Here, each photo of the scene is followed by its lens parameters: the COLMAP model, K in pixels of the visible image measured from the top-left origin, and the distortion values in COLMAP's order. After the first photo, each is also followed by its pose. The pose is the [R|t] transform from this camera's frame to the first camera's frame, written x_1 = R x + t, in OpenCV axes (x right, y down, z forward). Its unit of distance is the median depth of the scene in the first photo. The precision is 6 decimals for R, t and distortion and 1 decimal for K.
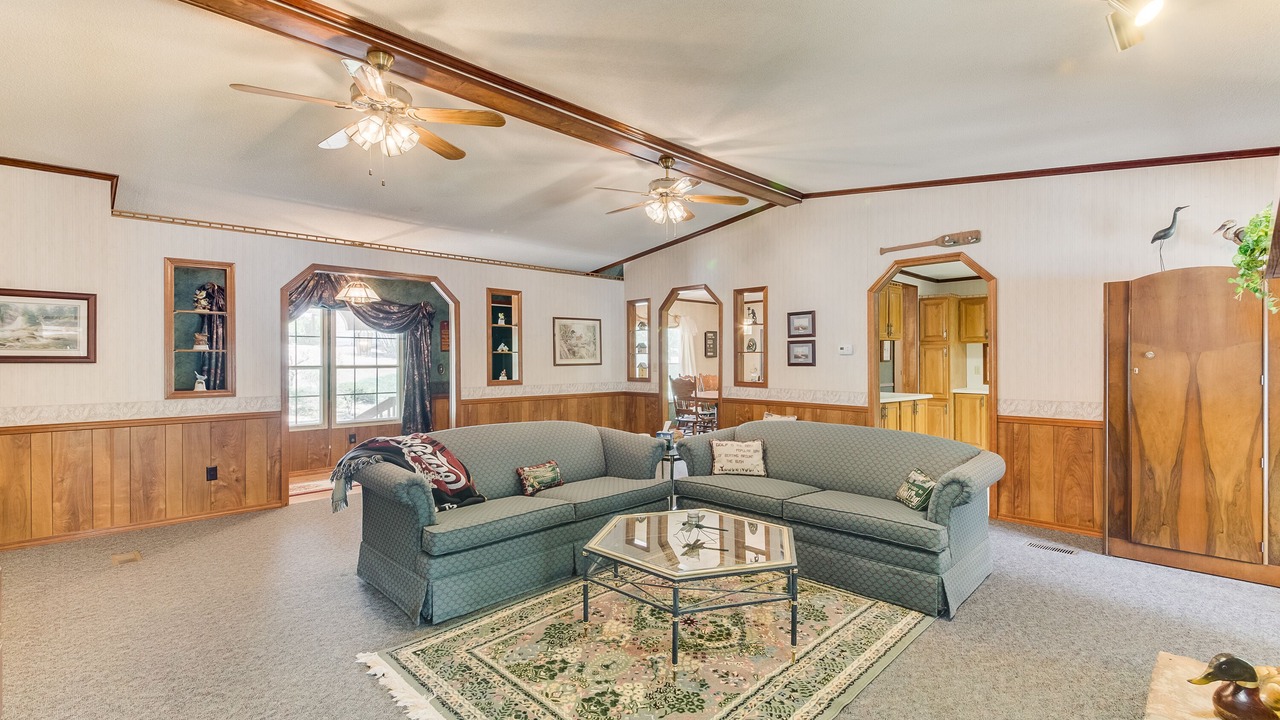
lens RADIAL K [[562.8, 0, 639.2], [0, 562.8, 366.5], [0, 0, 1]] dist [0.040712, -0.000094]
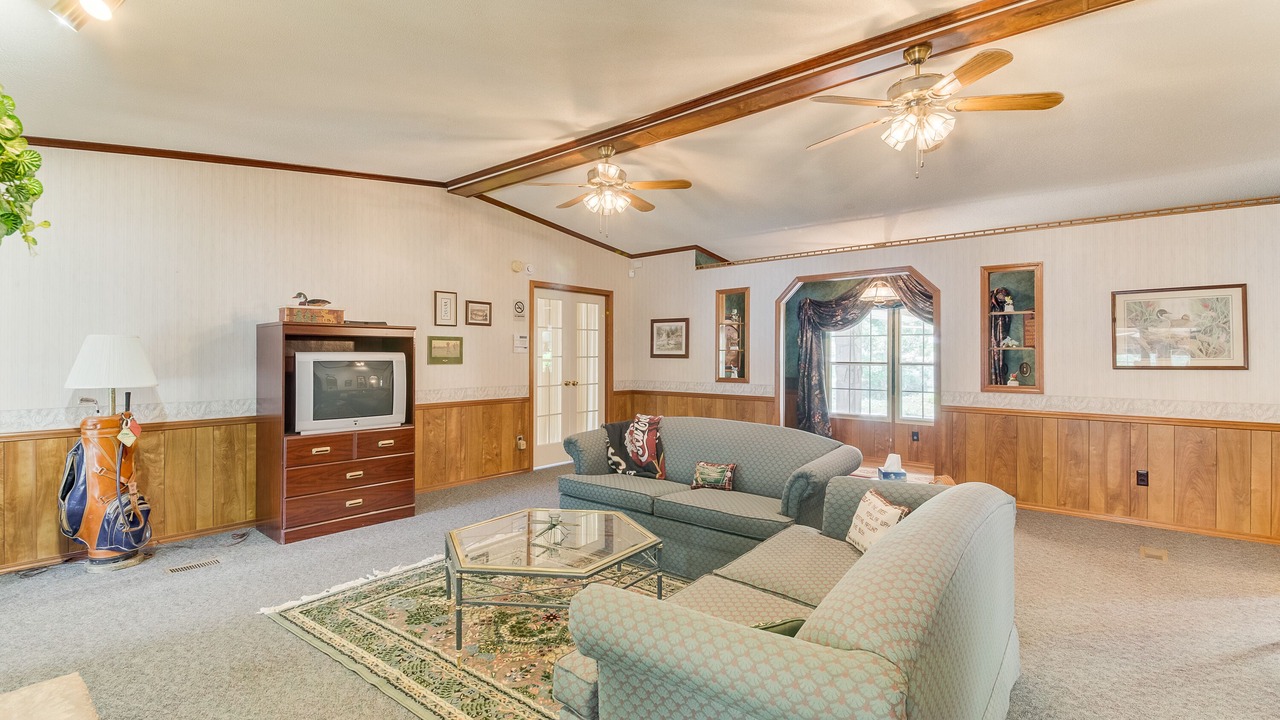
lens RADIAL K [[588.4, 0, 658.5], [0, 588.4, 353.7], [0, 0, 1]] dist [-0.000329, -0.000007]
pose [[0.122915, -0.000240, -0.992417, 0.551151], [-0.016093, 0.999868, -0.002236, -0.010009], [0.992287, 0.016246, 0.122895, 0.504252]]
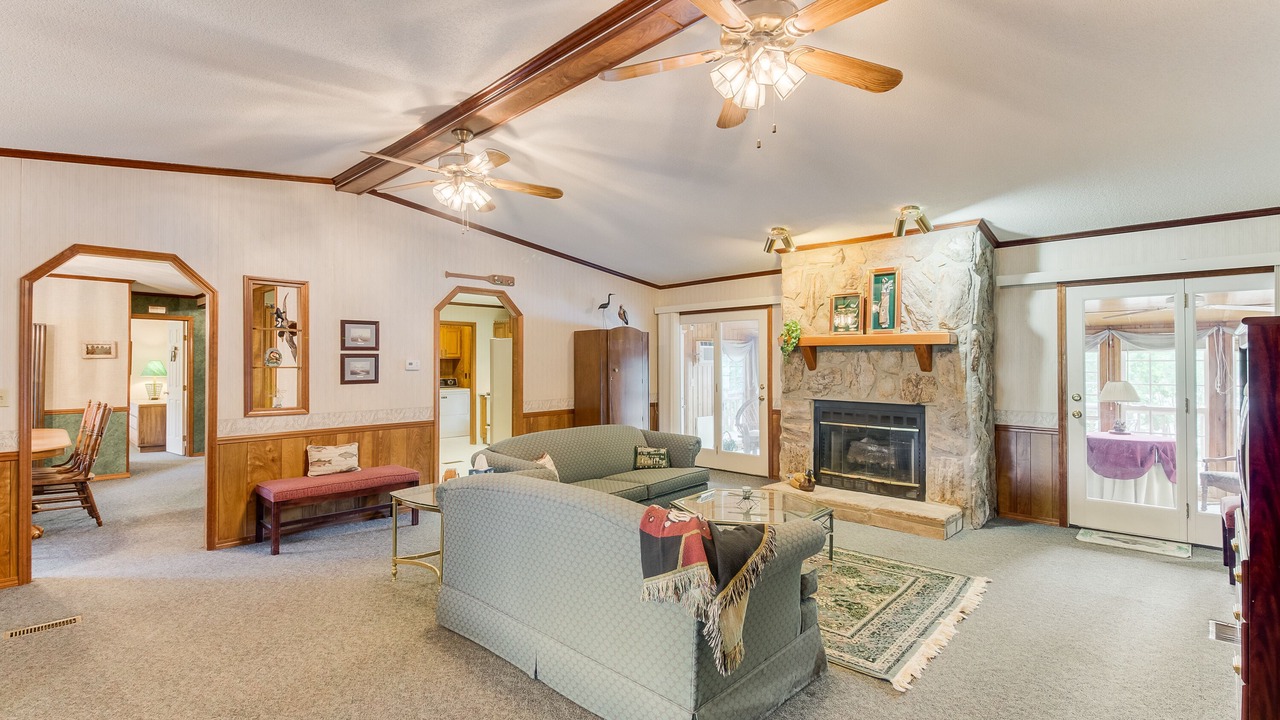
lens RADIAL K [[562.8, 0, 639.2], [0, 562.8, 366.5], [0, 0, 1]] dist [0.040712, -0.000094]
pose [[-0.030953, -0.002875, 0.999517, -0.614419], [0.018046, 0.999831, 0.003434, -0.023079], [-0.999358, 0.018144, -0.030896, 0.624441]]
